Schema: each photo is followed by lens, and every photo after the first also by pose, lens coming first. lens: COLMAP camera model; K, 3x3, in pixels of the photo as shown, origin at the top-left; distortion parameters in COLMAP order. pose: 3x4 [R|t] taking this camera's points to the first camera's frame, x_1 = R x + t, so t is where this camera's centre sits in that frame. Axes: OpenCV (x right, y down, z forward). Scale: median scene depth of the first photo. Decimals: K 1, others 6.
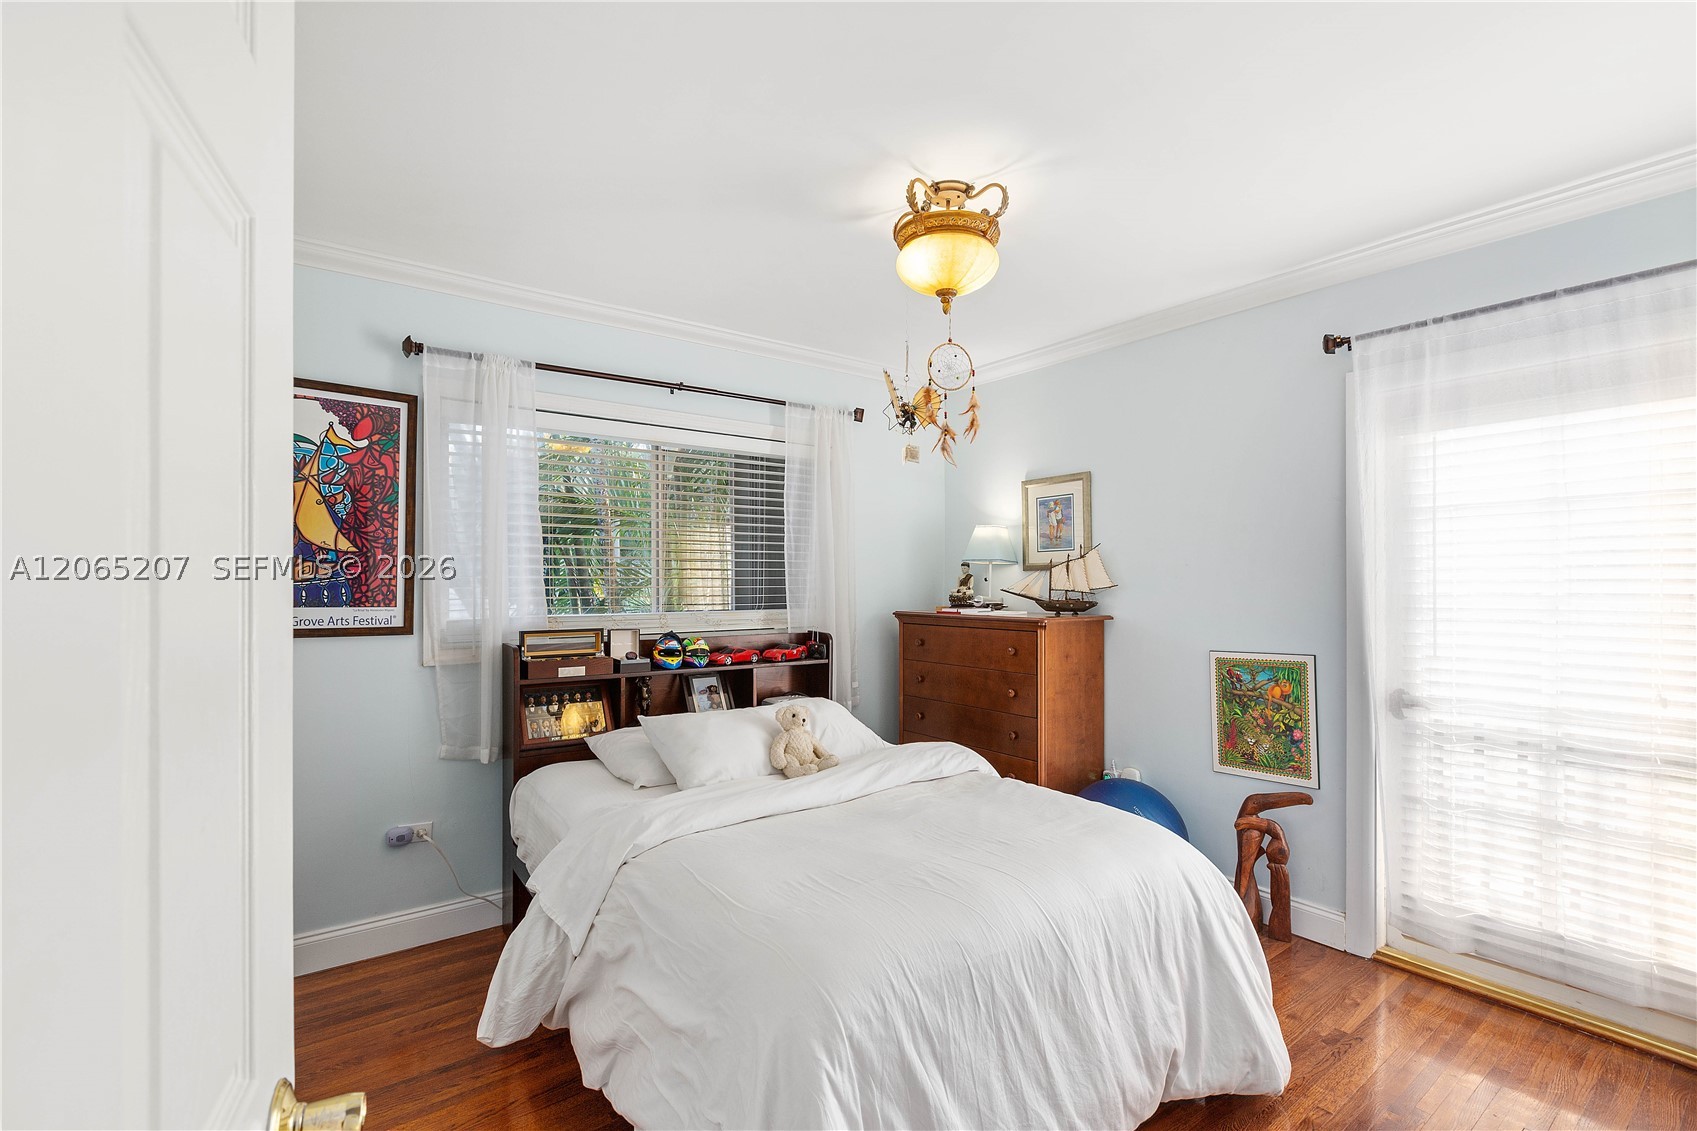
lens RADIAL K [[760.0, 0, 843.8], [0, 760.0, 579.4], [0, 0, 1]] dist [0.002099, -0.002255]
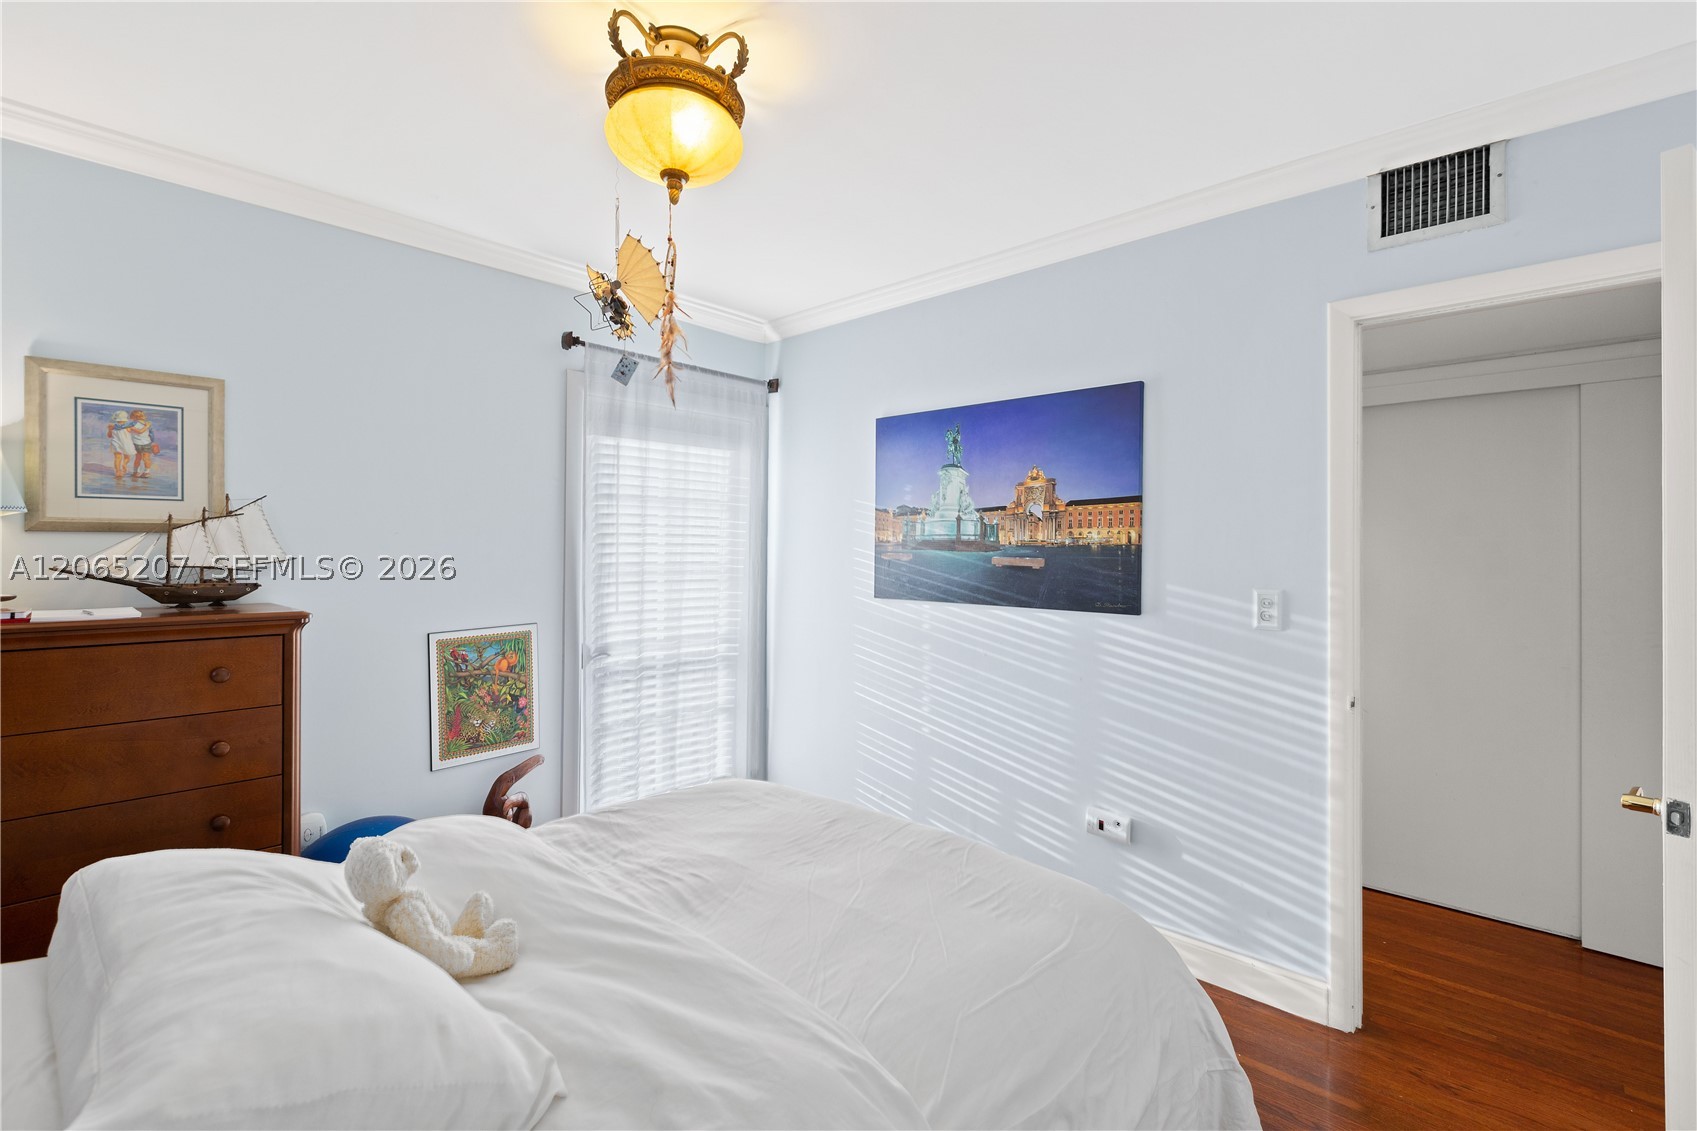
lens RADIAL K [[760.0, 0, 853.2], [0, 760.0, 549.0], [0, 0, 1]] dist [0.002099, -0.002255]
pose [[-0.165836, 0.004075, 0.986145, -0.476338], [-0.011351, 0.999917, -0.006041, -0.002671], [-0.986088, -0.012196, -0.165776, 0.700075]]
